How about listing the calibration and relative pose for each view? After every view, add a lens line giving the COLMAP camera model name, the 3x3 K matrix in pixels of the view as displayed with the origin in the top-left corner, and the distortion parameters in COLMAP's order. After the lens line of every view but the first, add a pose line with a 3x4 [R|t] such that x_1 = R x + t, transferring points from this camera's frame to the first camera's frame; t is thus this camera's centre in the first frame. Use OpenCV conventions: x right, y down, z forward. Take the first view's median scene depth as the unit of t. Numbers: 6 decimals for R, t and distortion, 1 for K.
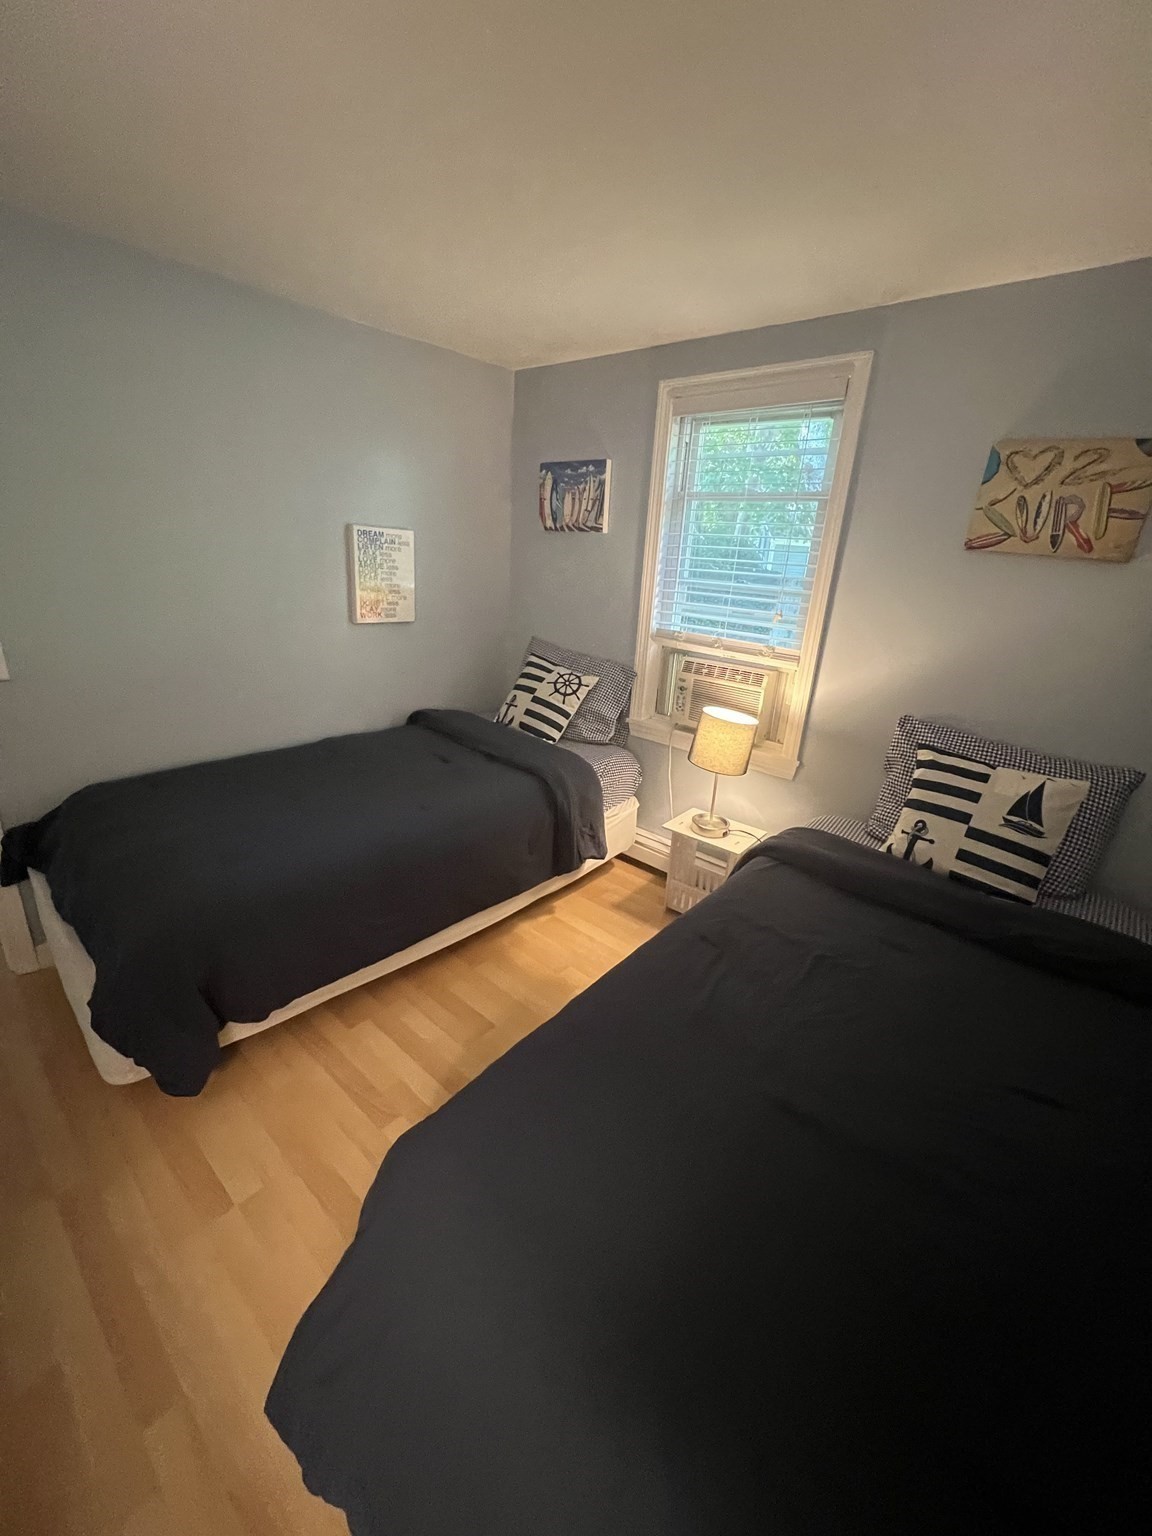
lens RADIAL K [[620.3, 0, 581.9], [0, 620.3, 762.7], [0, 0, 1]] dist [-0.000980, -0.000045]
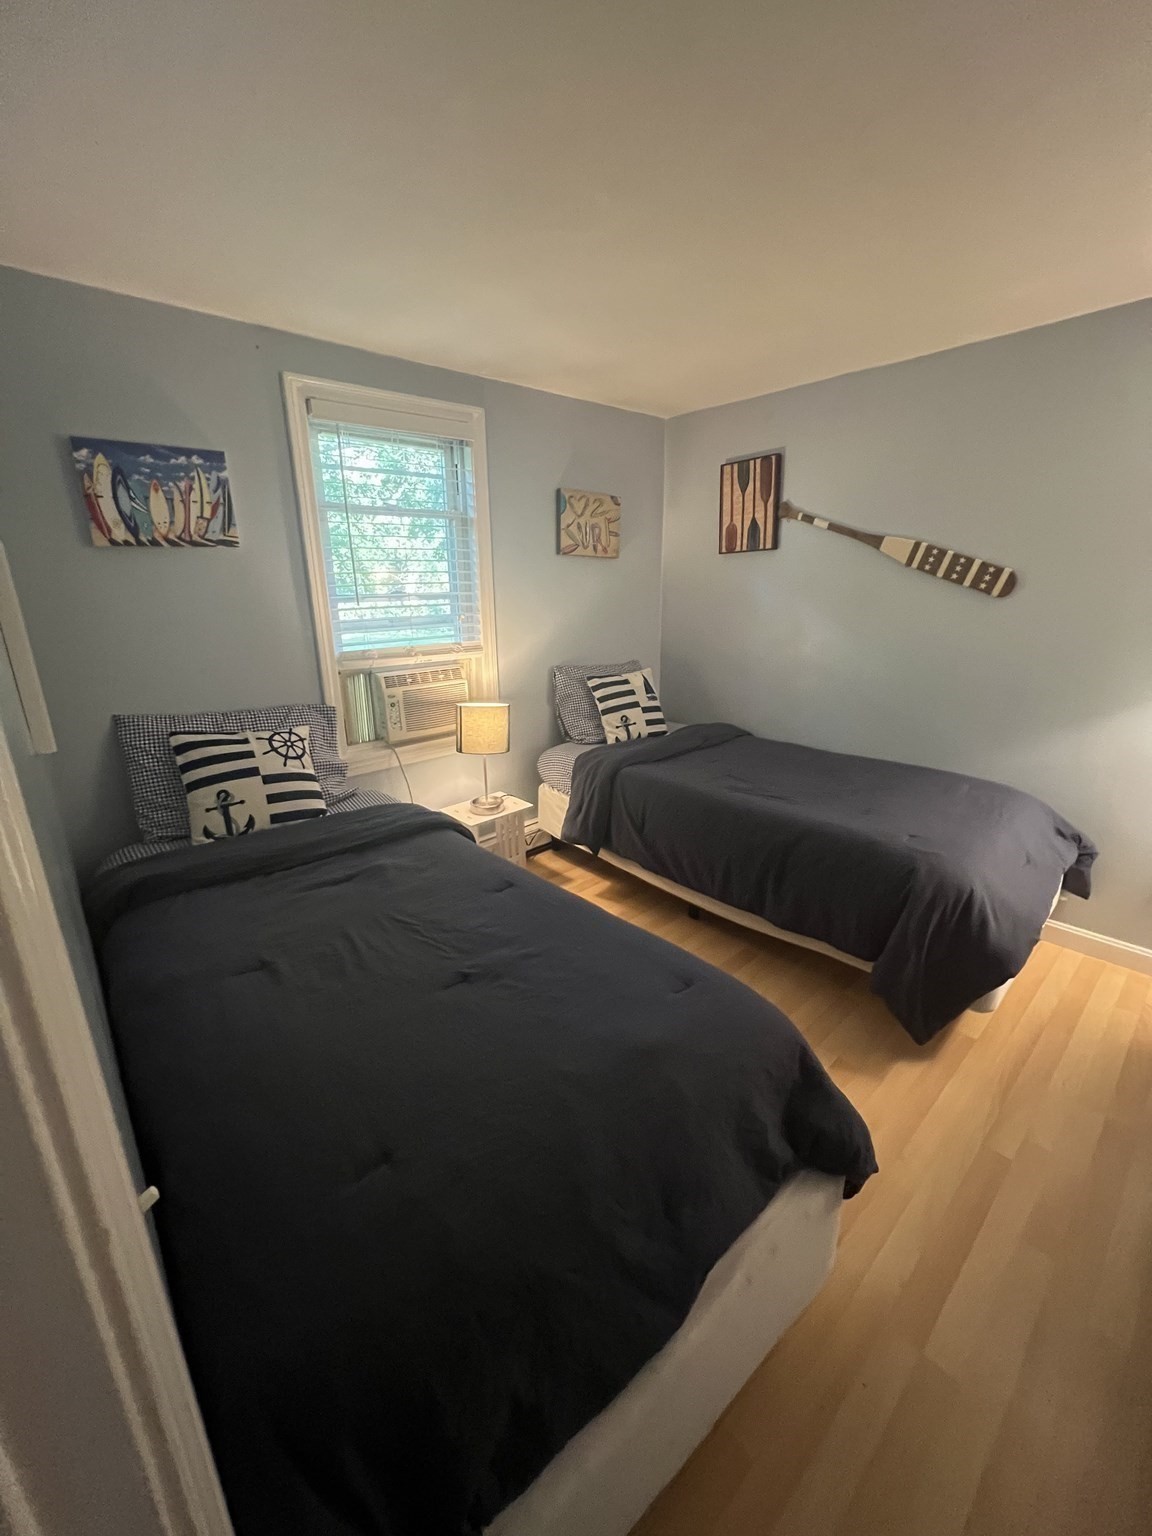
lens RADIAL K [[620.3, 0, 581.9], [0, 620.3, 762.7], [0, 0, 1]] dist [-0.000980, -0.000045]
pose [[0.127358, -0.340155, 0.931705, -0.748744], [0.346458, 0.895441, 0.279556, -0.210138], [-0.929380, 0.287193, 0.231891, 0.529312]]
